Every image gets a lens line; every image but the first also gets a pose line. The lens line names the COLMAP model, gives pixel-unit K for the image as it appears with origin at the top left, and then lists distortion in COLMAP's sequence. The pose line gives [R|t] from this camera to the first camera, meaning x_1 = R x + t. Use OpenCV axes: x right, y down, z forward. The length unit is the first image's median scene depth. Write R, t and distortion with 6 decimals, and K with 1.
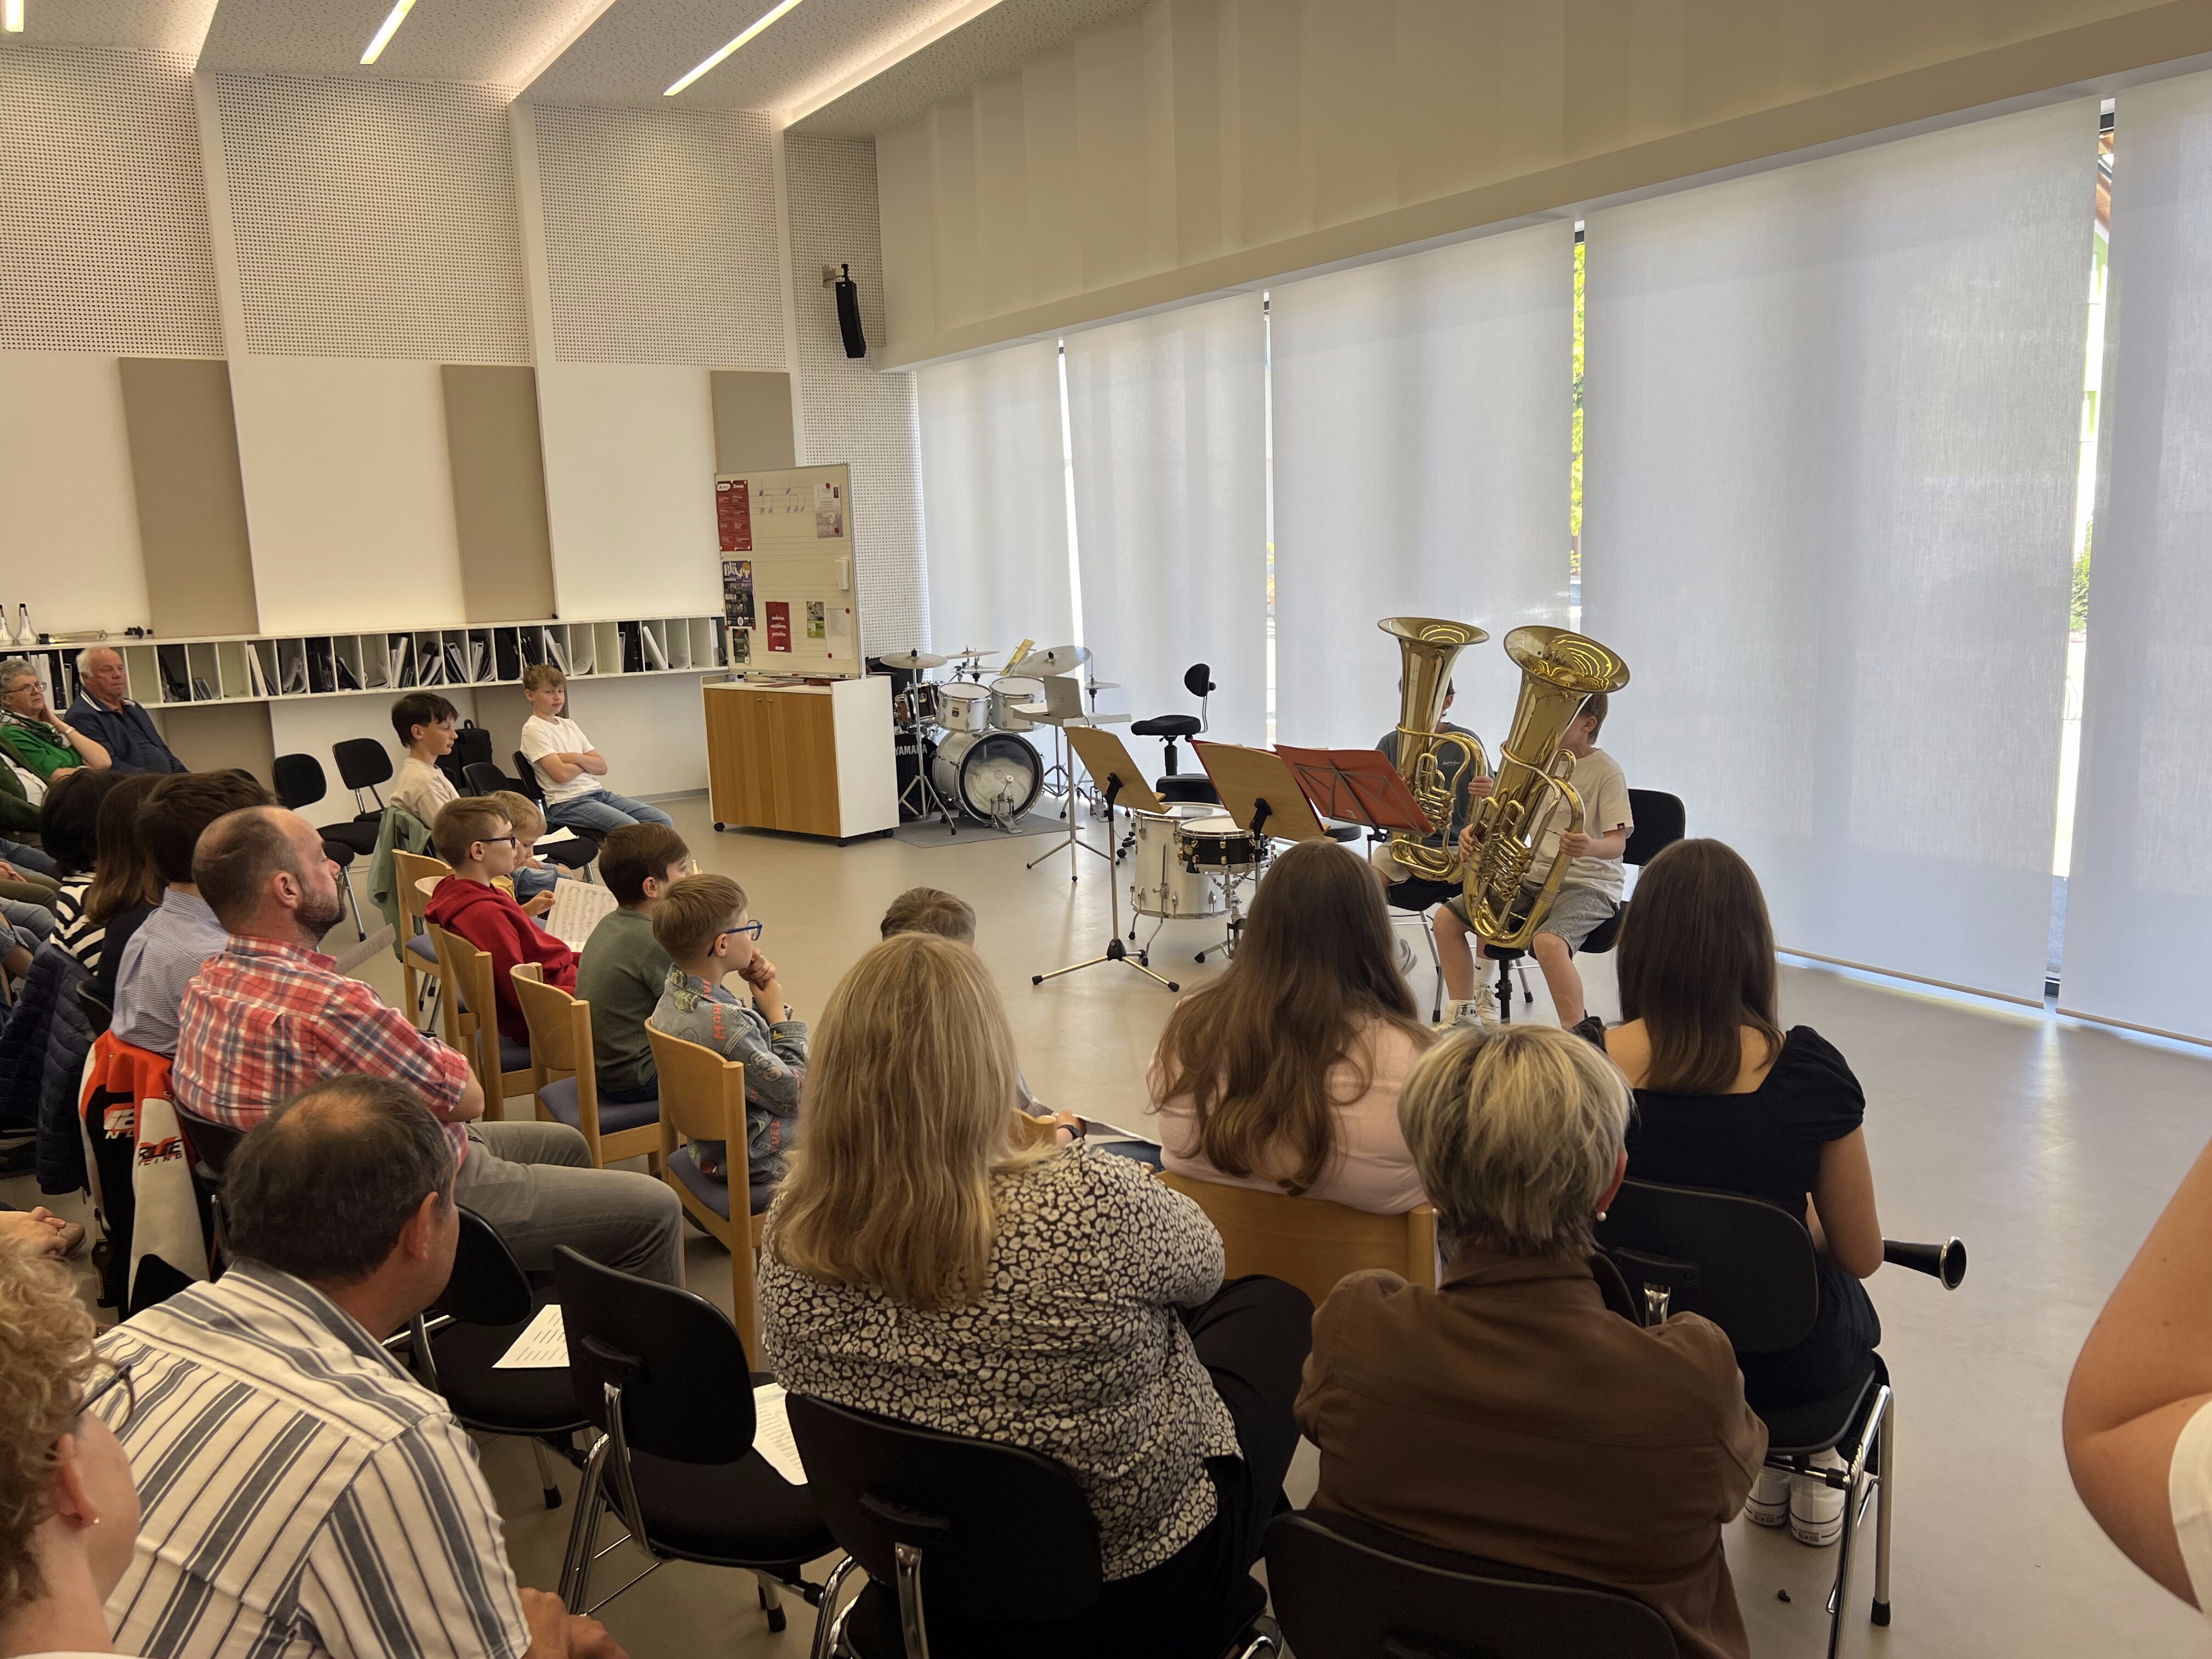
lens RADIAL K [[1748.6, 0, 1106.8], [0, 1748.6, 859.2], [0, 0, 1]] dist [0.054791, -0.077898]
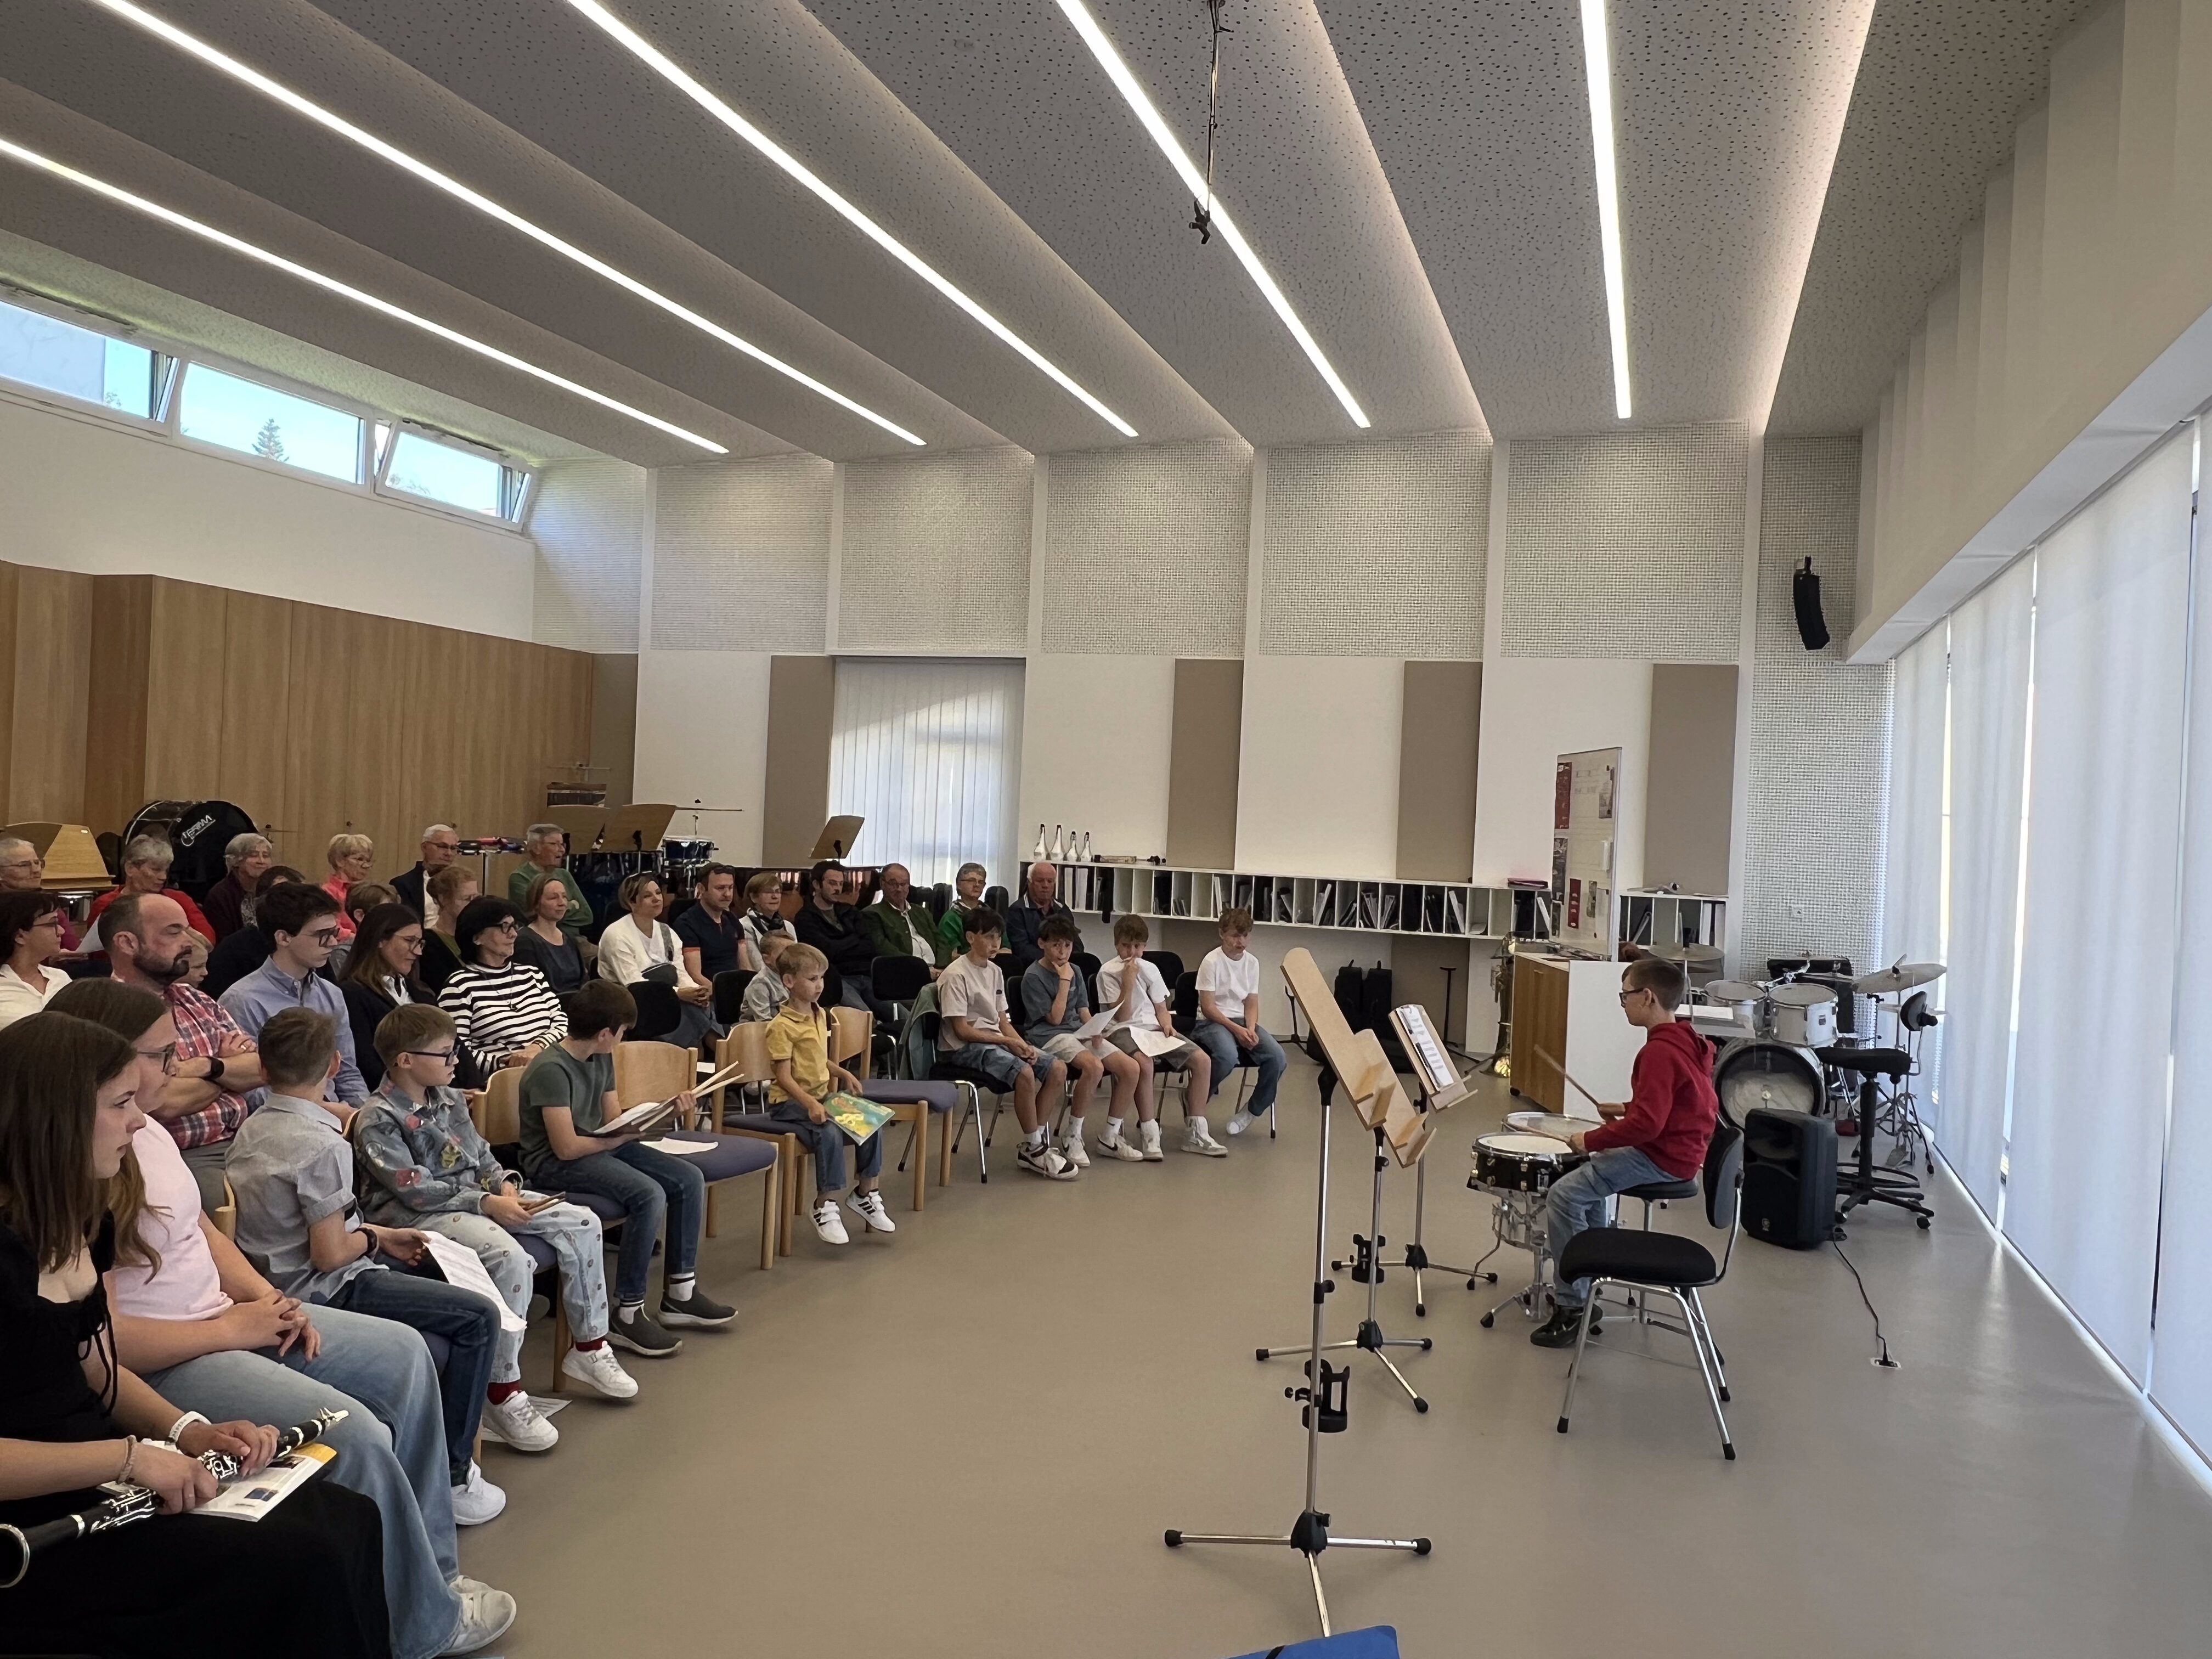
lens RADIAL K [[1610.7, 0, 1108.8], [0, 1610.7, 830.2], [0, 0, 1]] dist [0.003246, -0.008421]
pose [[0.644889, 0.065328, -0.761479, 0.339817], [-0.202171, 0.975431, -0.087533, -0.037953], [0.737051, 0.210398, 0.642252, 0.195561]]
